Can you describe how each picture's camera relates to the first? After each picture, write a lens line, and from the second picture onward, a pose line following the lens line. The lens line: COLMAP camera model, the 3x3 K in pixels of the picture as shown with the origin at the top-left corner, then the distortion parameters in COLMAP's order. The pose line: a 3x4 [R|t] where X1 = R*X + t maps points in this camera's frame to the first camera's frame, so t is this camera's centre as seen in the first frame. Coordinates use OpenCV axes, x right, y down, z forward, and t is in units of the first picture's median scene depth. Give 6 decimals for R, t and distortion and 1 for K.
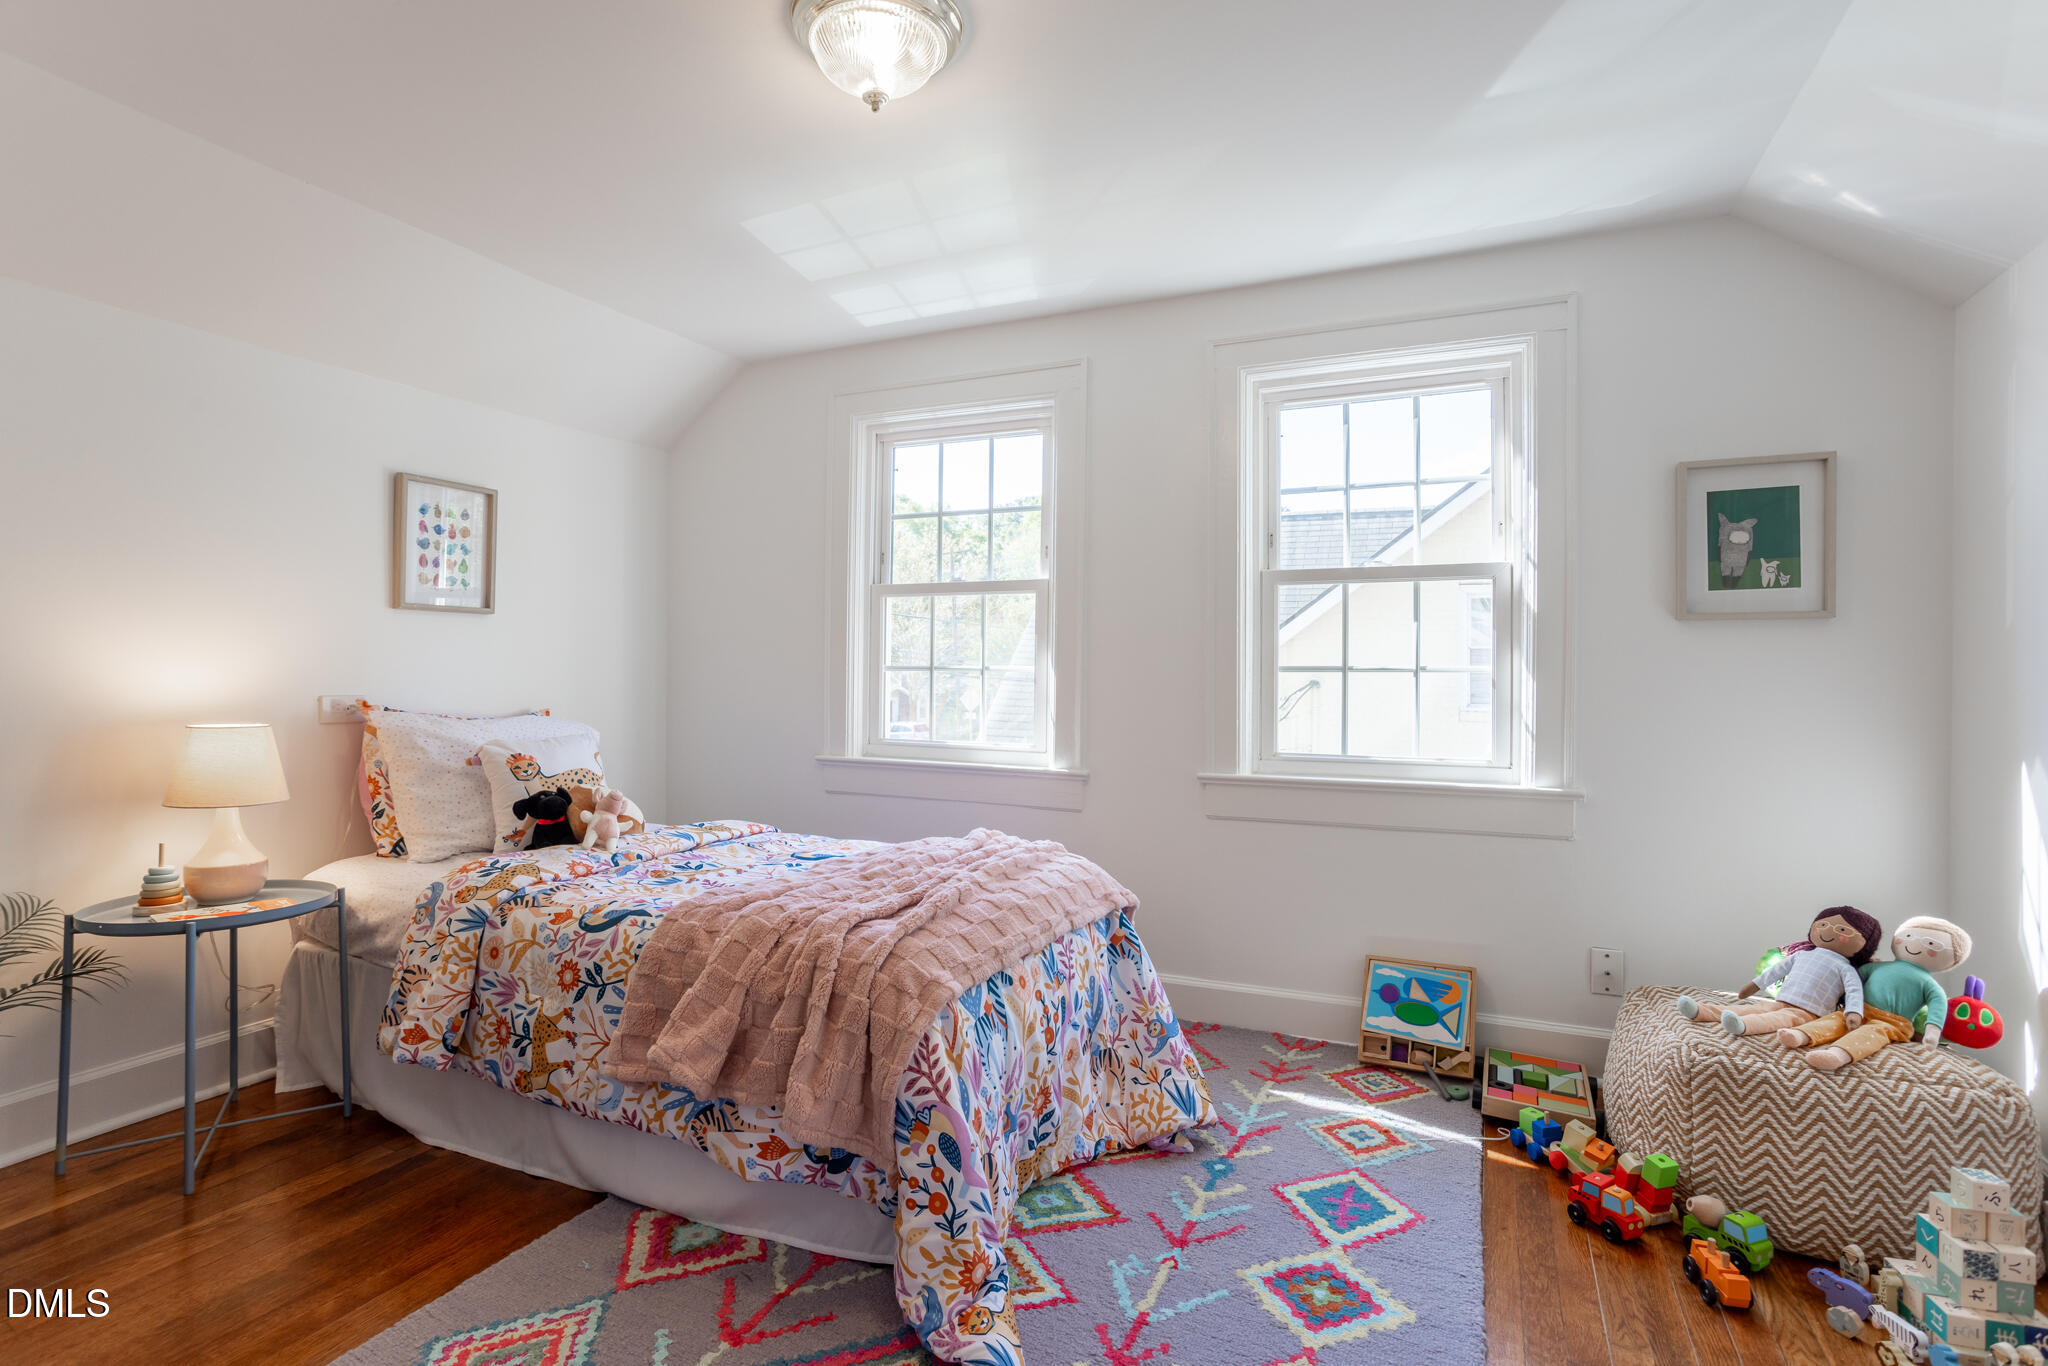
lens RADIAL K [[1000.7, 0, 1001.1], [0, 1000.7, 653.1], [0, 0, 1]] dist [-0.042081, 0.023783]
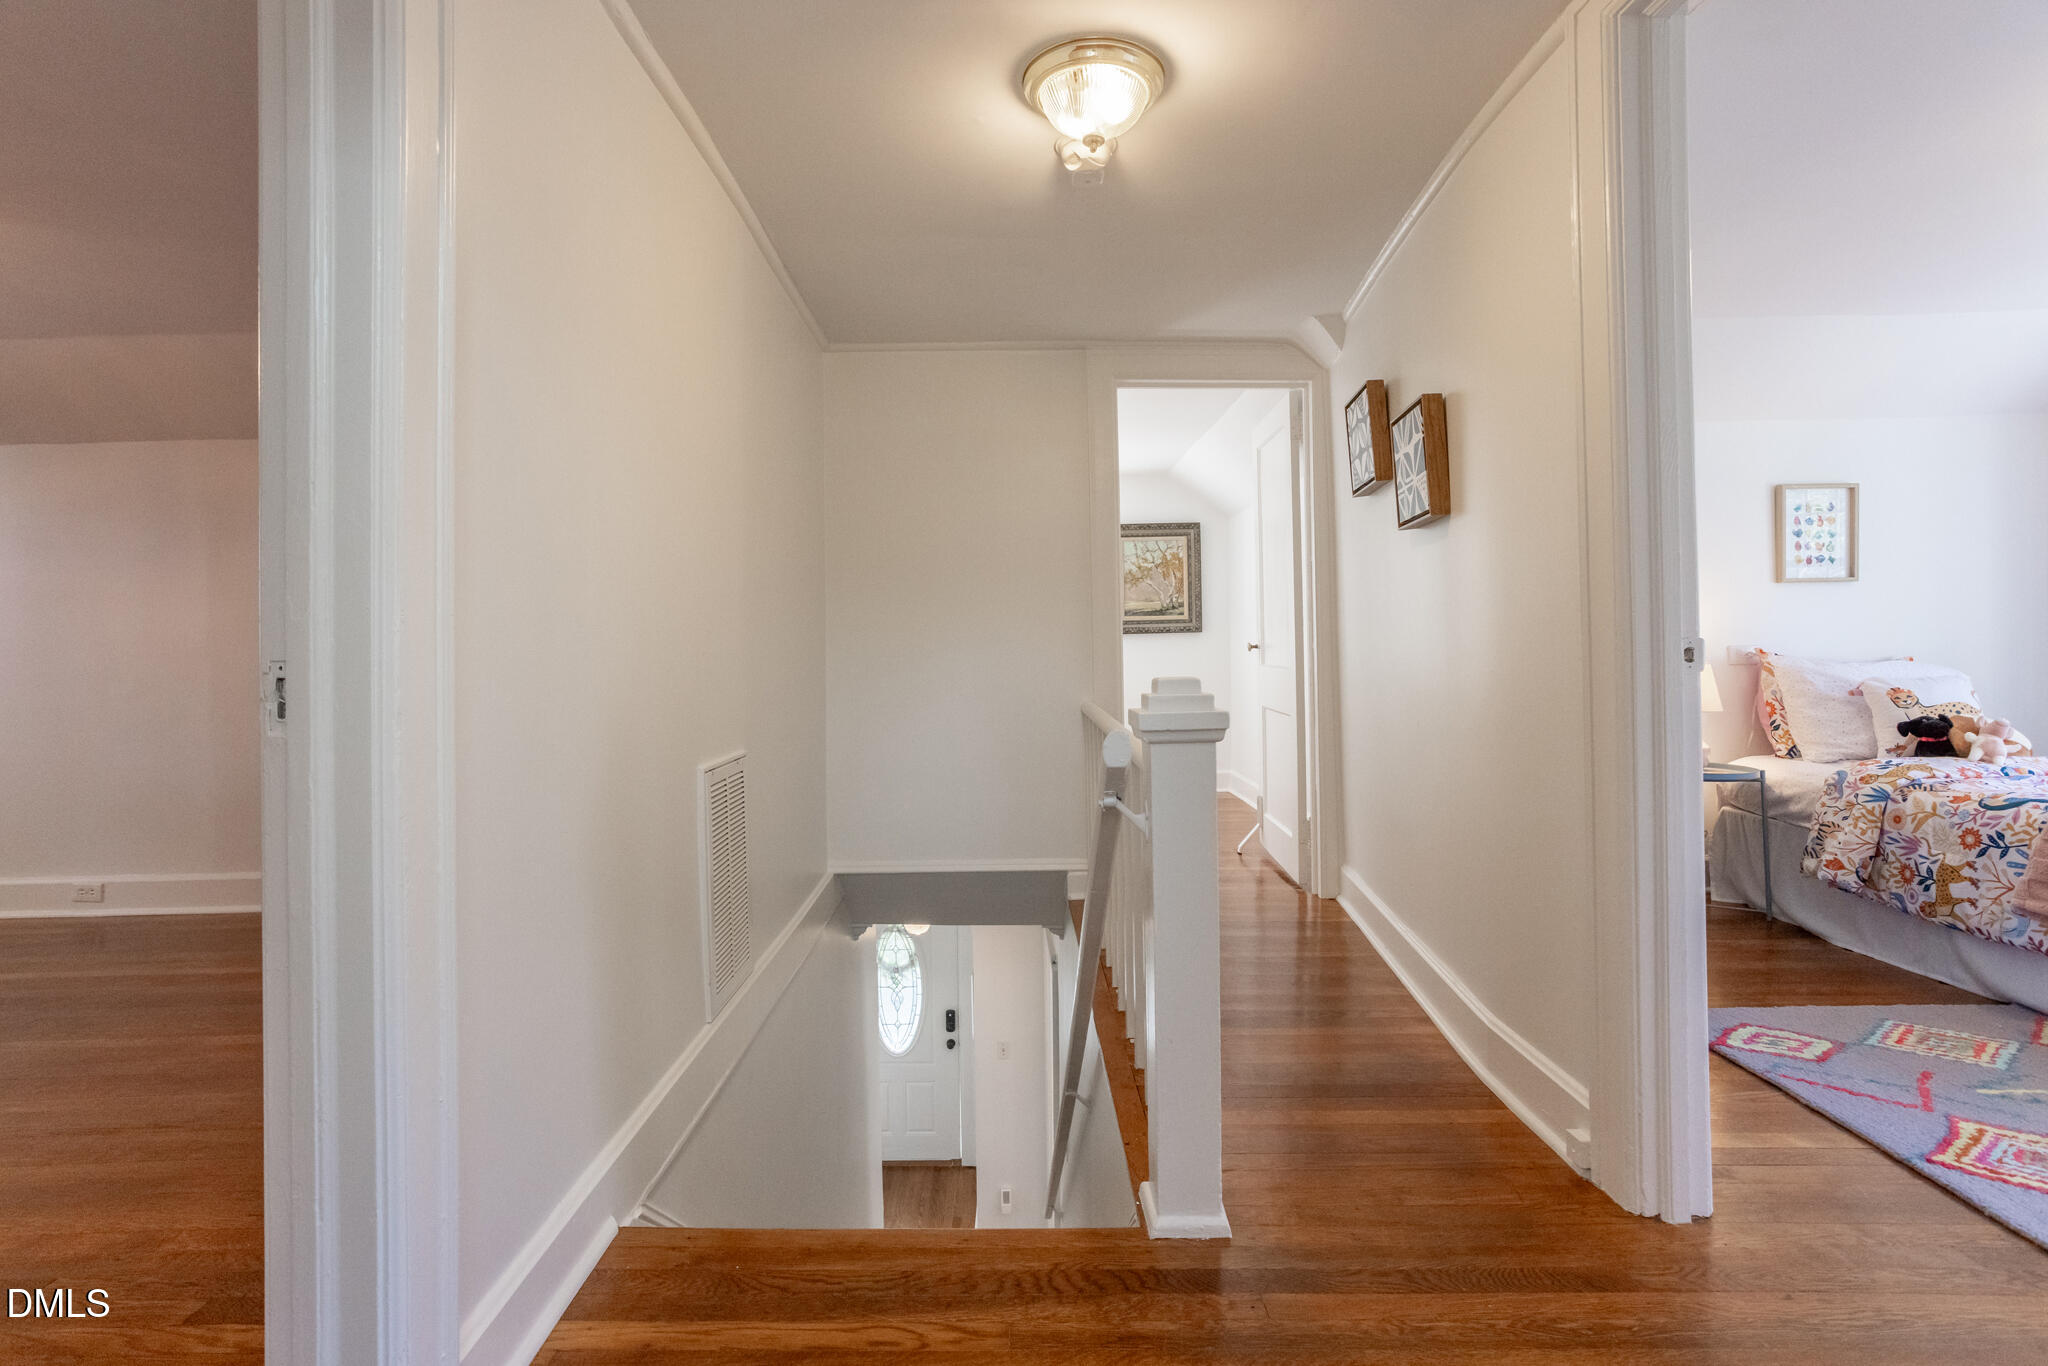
lens RADIAL K [[1000.7, 0, 1001.1], [0, 1000.7, 653.1], [0, 0, 1]] dist [-0.042081, 0.023783]
pose [[0.434302, -0.006233, -0.900746, 0.210100], [0.037280, 0.999244, 0.011061, -0.003571], [0.899995, -0.038384, 0.434206, -0.784098]]
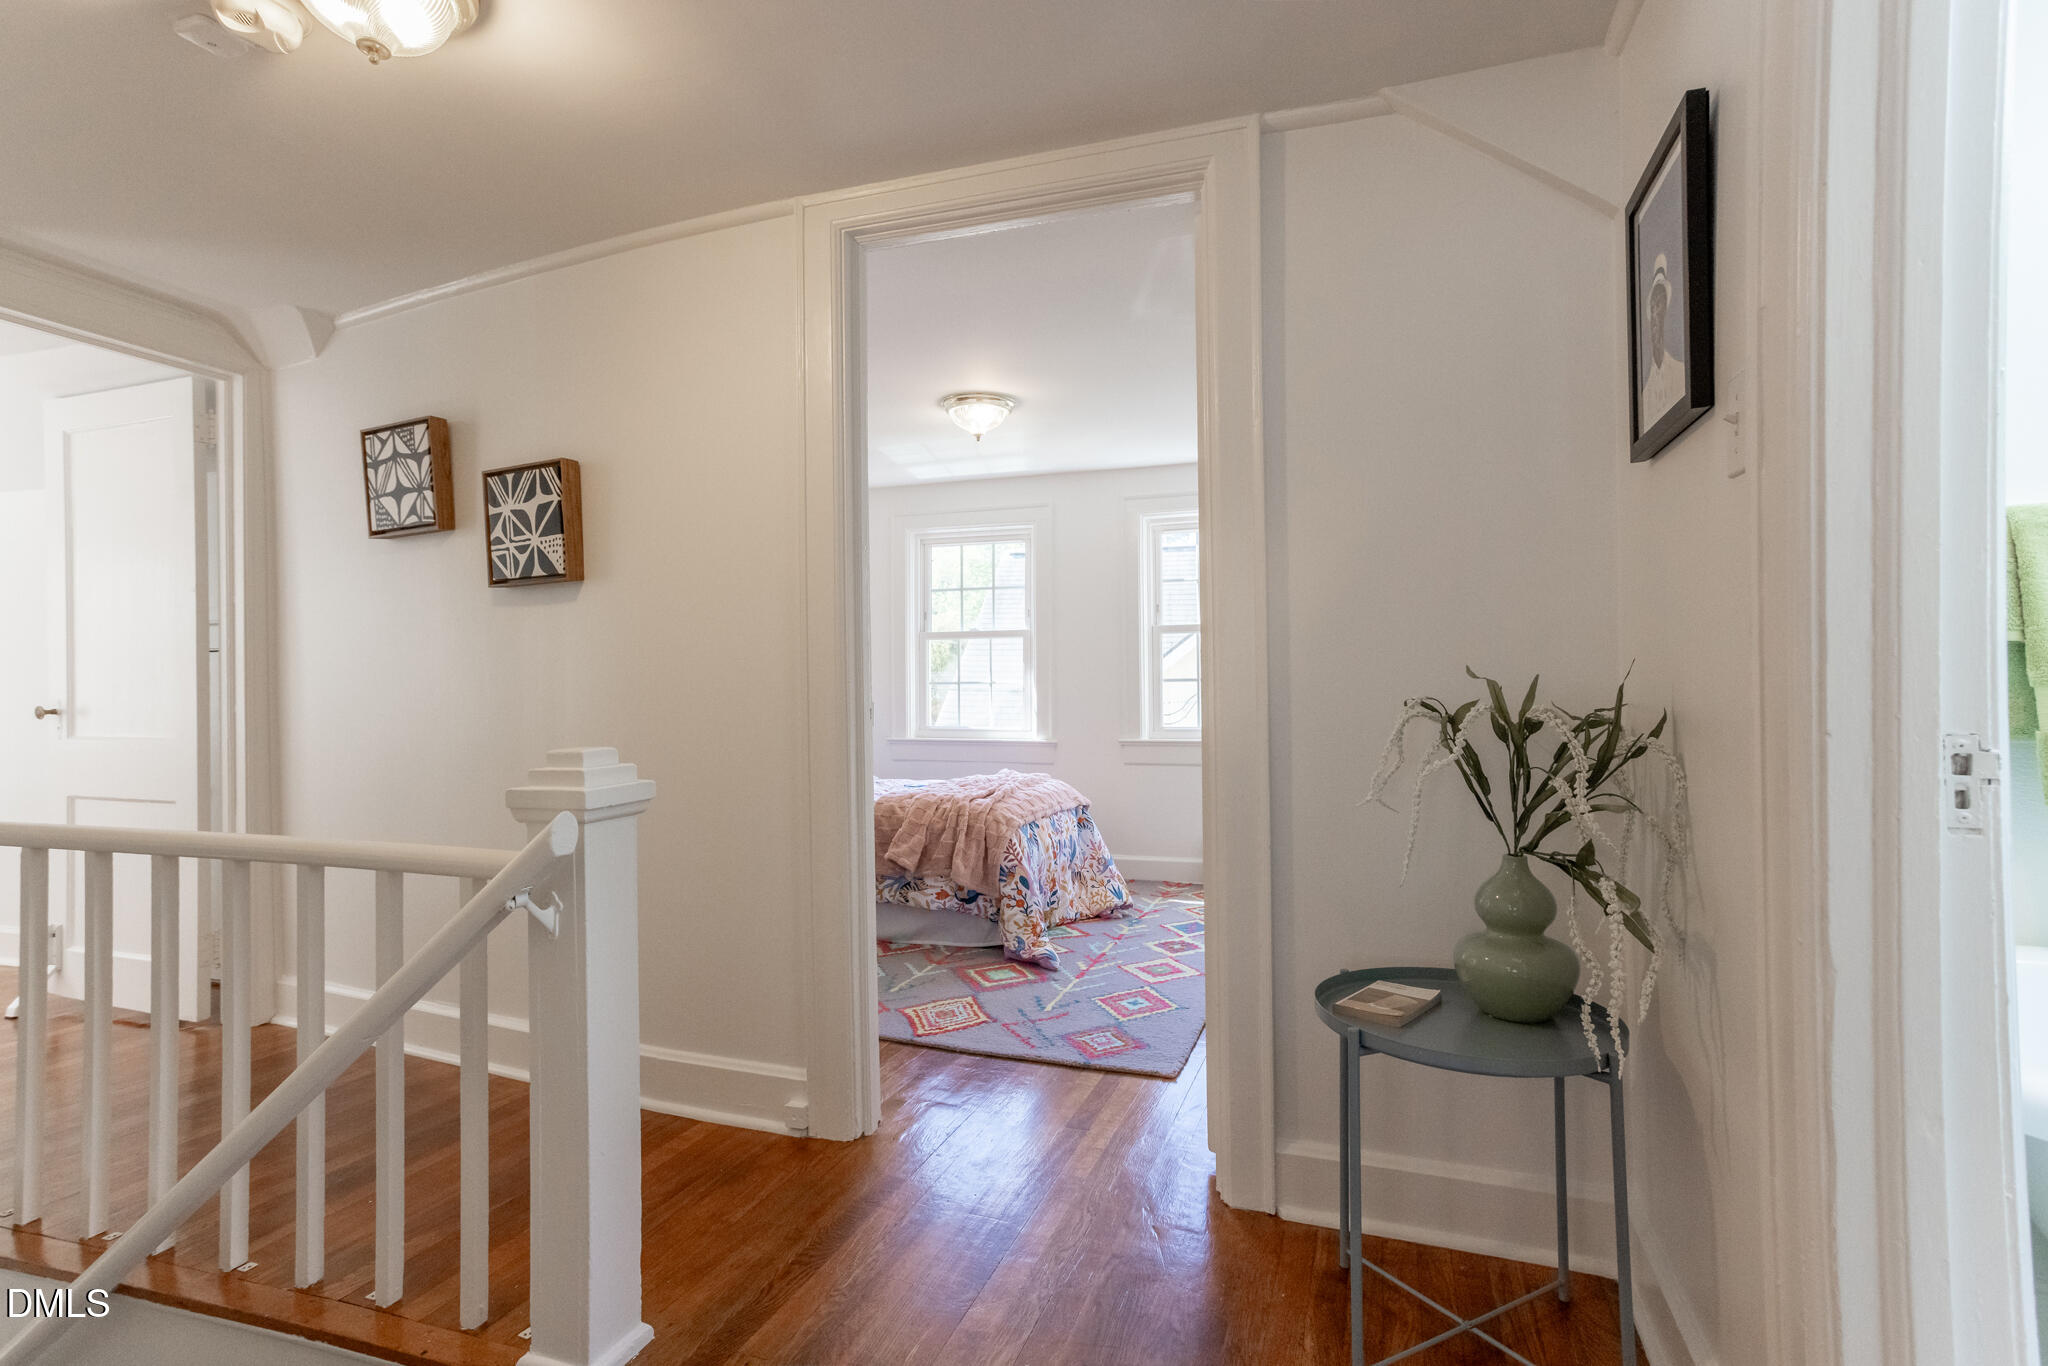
lens RADIAL K [[1015.3, 0, 1024.0], [0, 1015.3, 683.0], [0, 0, 1]] dist [0.024855, 0.000209]
pose [[0.993857, -0.018340, 0.109143, -0.235785], [0.016381, 0.999689, 0.018822, -0.024291], [-0.109454, -0.016919, 0.993848, -1.094812]]
